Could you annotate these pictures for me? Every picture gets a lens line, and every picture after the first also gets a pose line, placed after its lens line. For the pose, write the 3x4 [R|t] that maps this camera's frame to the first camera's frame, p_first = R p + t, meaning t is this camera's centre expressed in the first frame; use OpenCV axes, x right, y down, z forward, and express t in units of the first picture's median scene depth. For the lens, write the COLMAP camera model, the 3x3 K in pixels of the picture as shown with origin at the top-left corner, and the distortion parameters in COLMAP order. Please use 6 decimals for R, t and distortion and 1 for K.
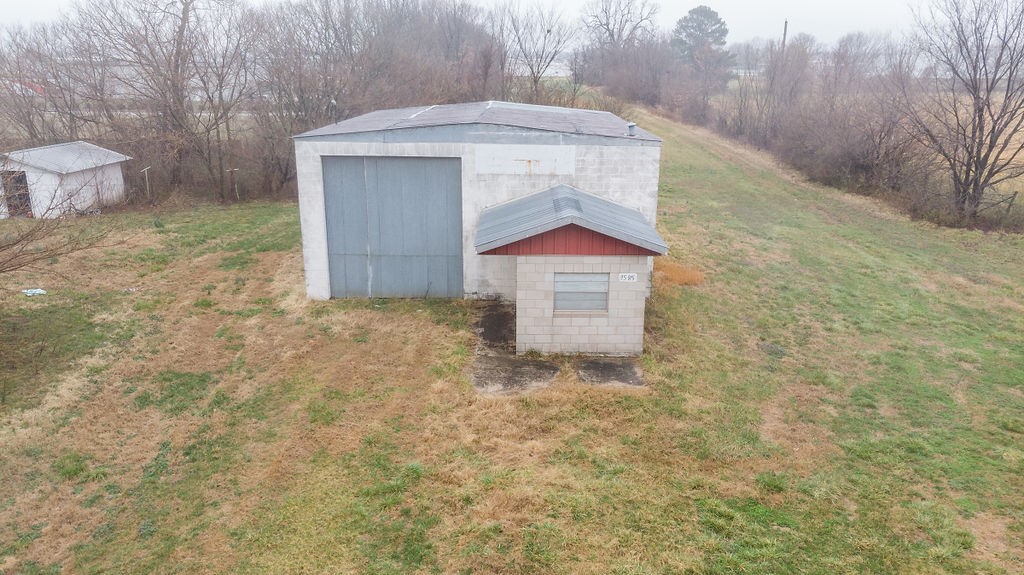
lens RADIAL K [[735.9, 0, 522.2], [0, 735.9, 281.0], [0, 0, 1]] dist [0.019520, 0.018251]
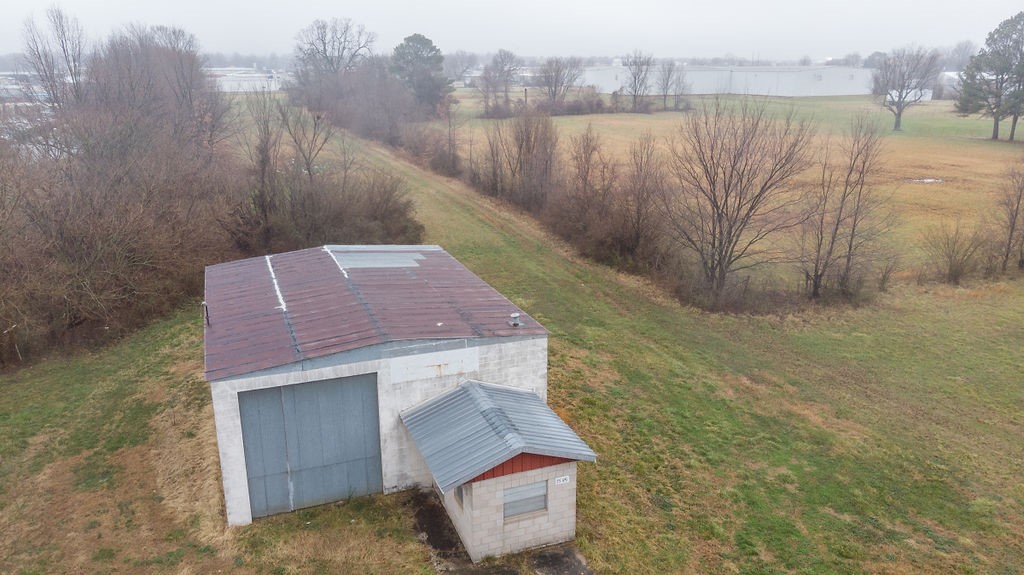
lens RADIAL K [[735.9, 0, 507.7], [0, 735.9, 289.7], [0, 0, 1]] dist [0.019520, 0.018251]
pose [[0.933166, -0.114600, 0.340688, -0.251858], [0.110898, 0.993367, 0.030388, -0.291586], [-0.341911, 0.009424, 0.939685, -0.070362]]
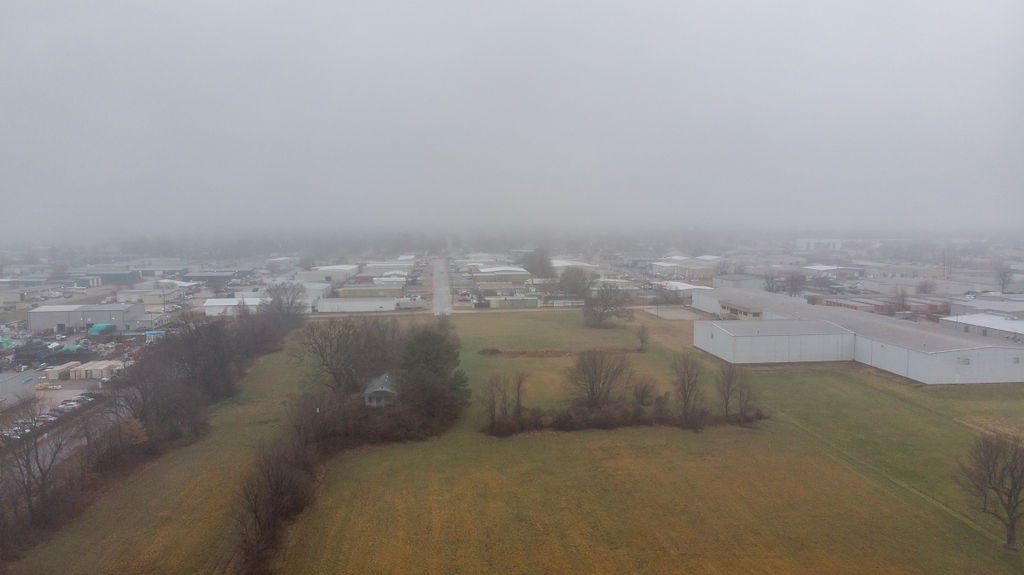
lens RADIAL K [[735.9, 0, 518.3], [0, 735.9, 295.1], [0, 0, 1]] dist [0.019520, 0.018251]
pose [[0.994052, -0.026725, 0.105581, 2.194575], [0.045839, 0.982042, -0.183007, -2.015203], [-0.098794, 0.186758, 0.977426, 0.645748]]
